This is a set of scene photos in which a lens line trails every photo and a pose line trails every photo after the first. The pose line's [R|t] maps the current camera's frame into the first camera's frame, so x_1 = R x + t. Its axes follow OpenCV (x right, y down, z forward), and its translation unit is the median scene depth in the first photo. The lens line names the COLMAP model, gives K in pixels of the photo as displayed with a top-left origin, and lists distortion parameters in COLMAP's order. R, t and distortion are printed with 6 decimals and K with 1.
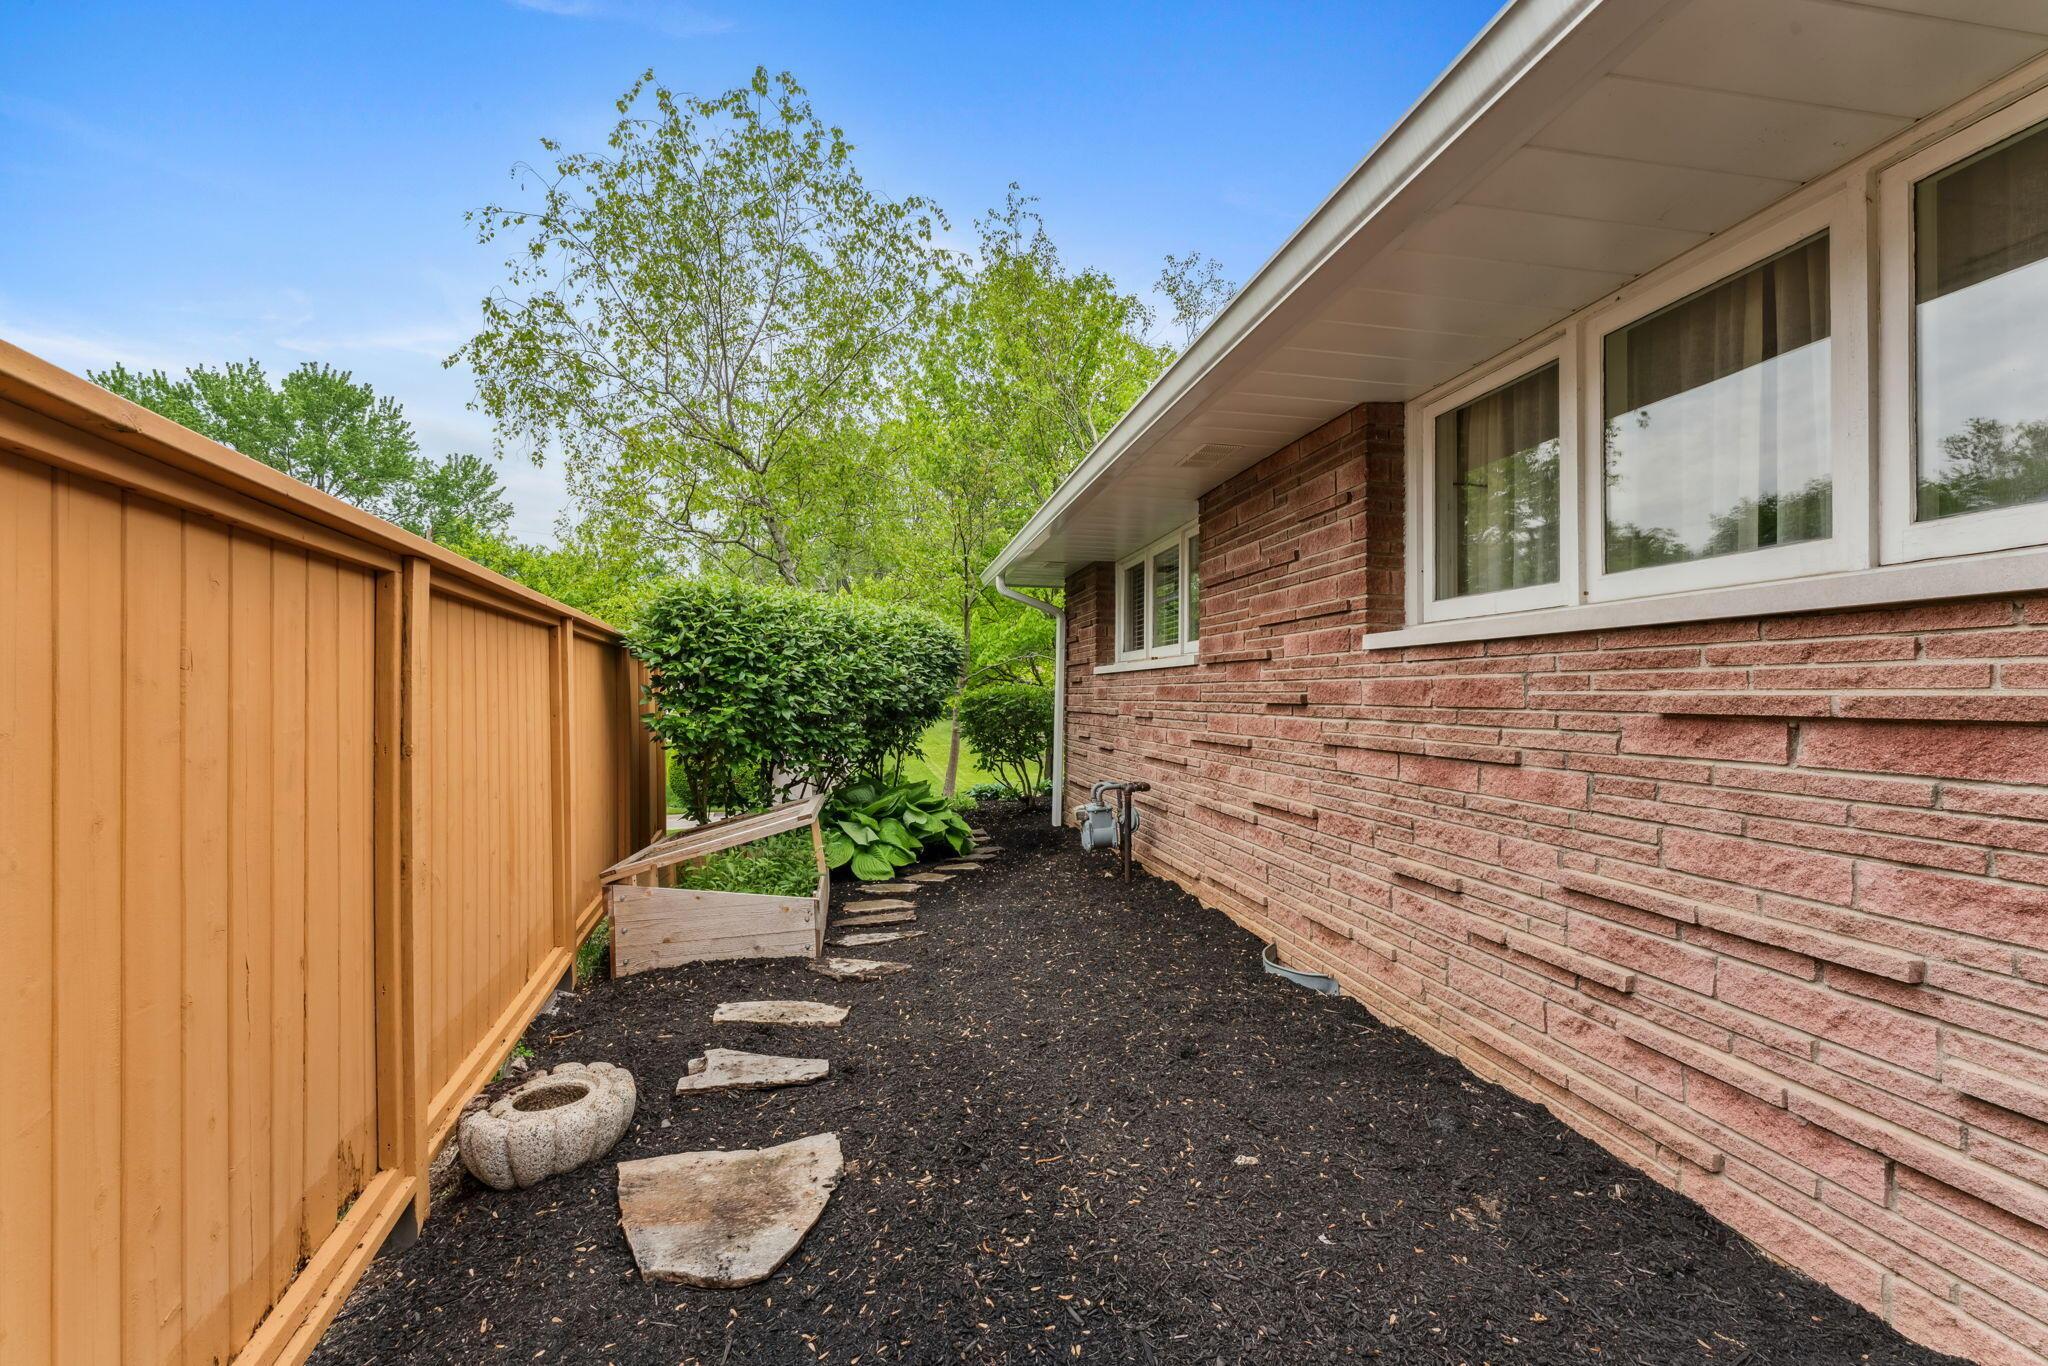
lens RADIAL K [[816.7, 0, 1026.7], [0, 816.7, 692.4], [0, 0, 1]] dist [-0.000780, -0.000127]
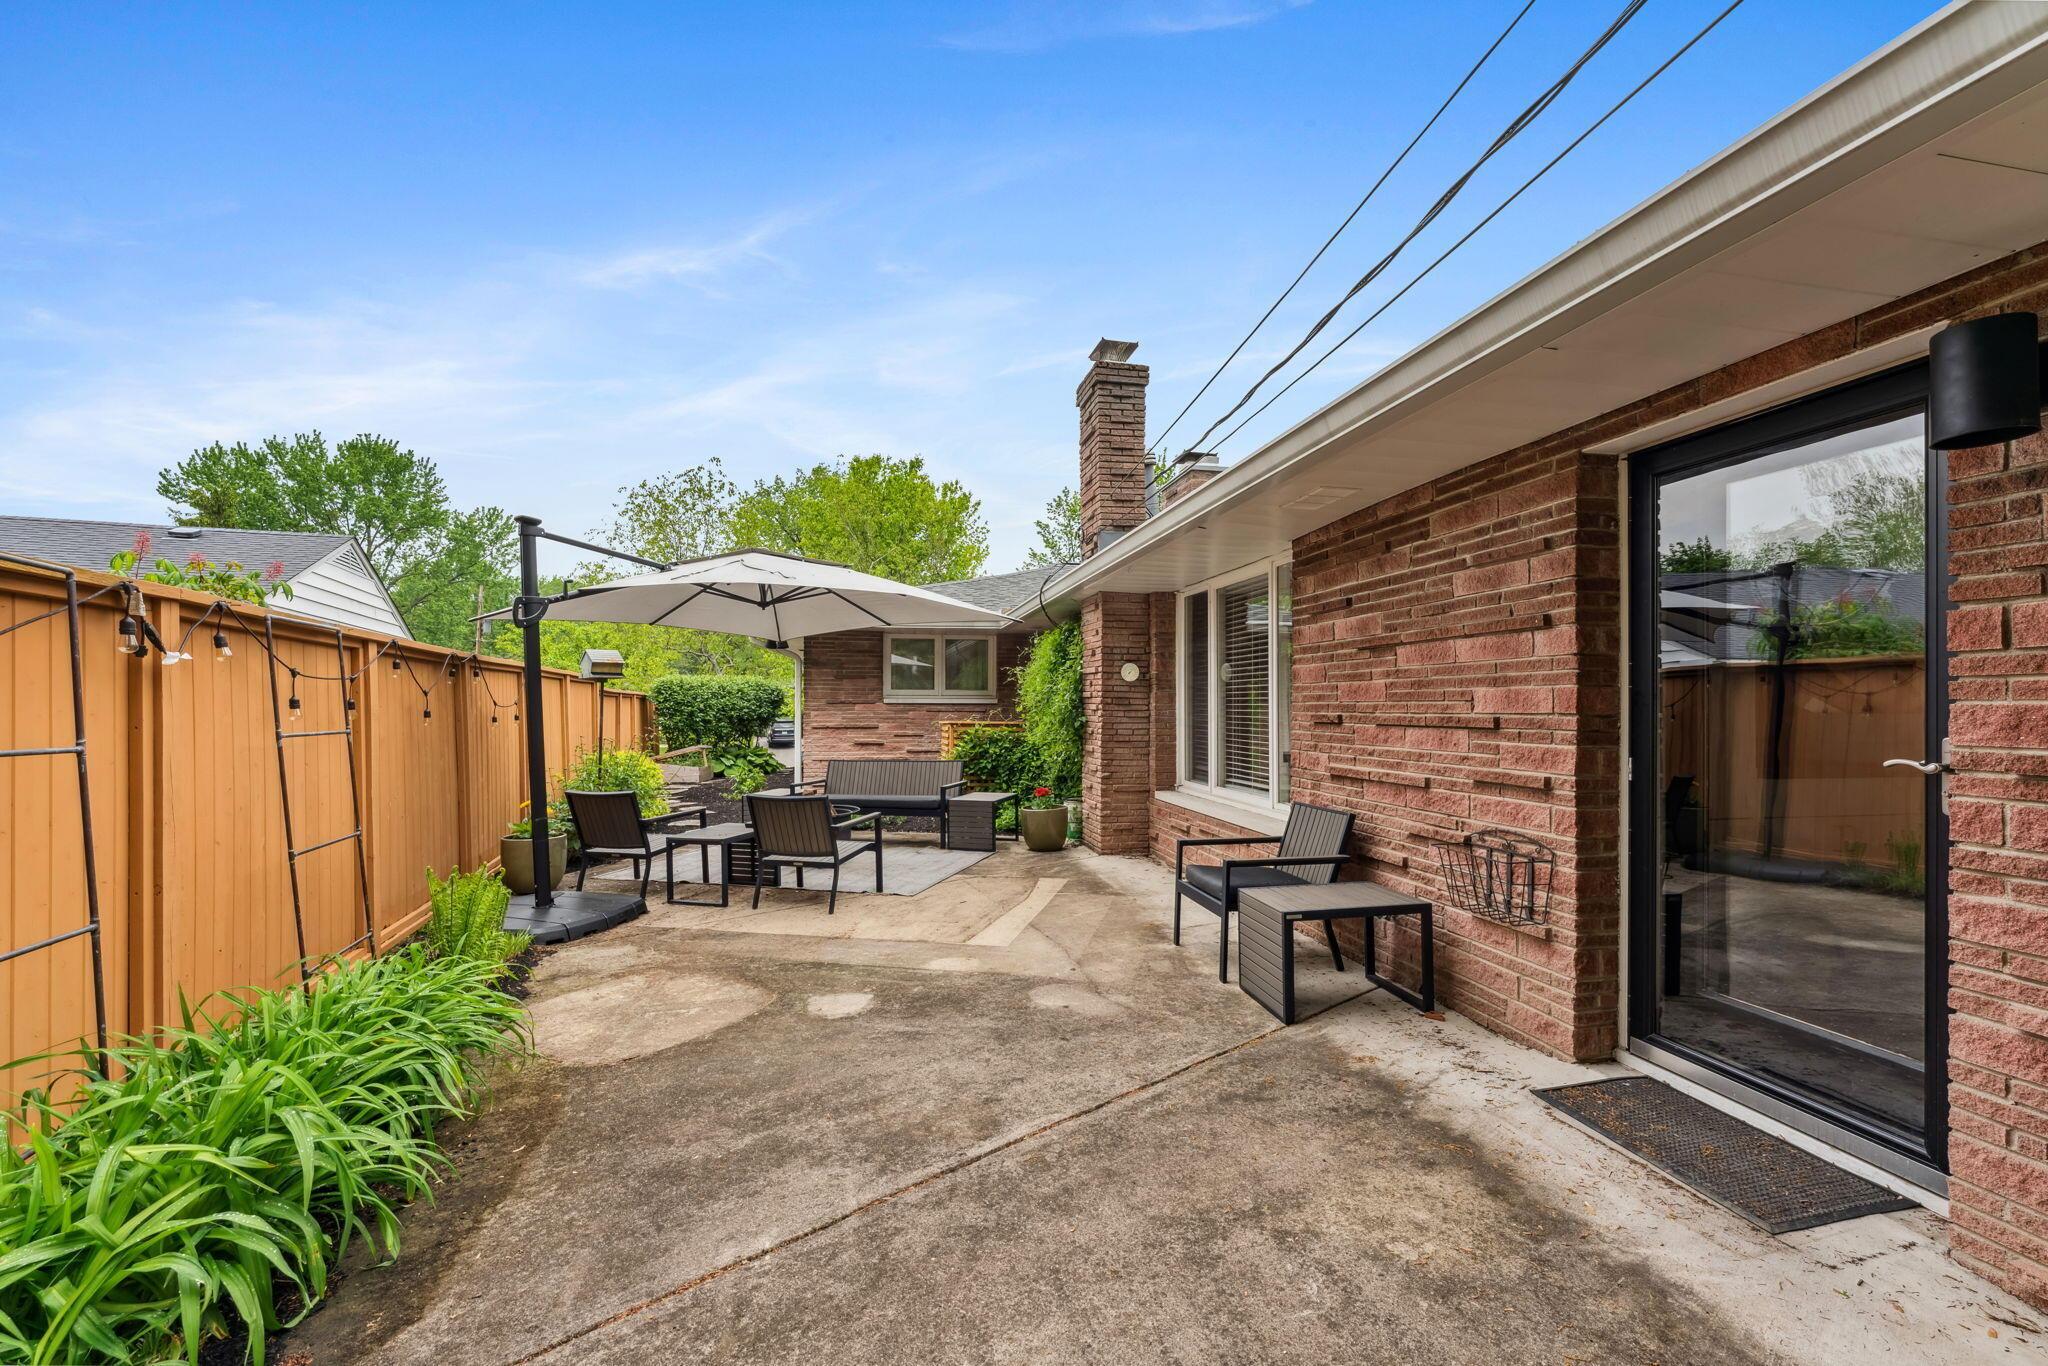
lens RADIAL K [[848.8, 0, 1020.7], [0, 848.8, 699.1], [0, 0, 1]] dist [-0.001823, -0.000255]
pose [[0.999930, -0.004323, -0.010999, 0.106443], [0.004297, 0.999988, -0.002377, -0.004192], [0.011009, 0.002330, 0.999937, -0.243344]]
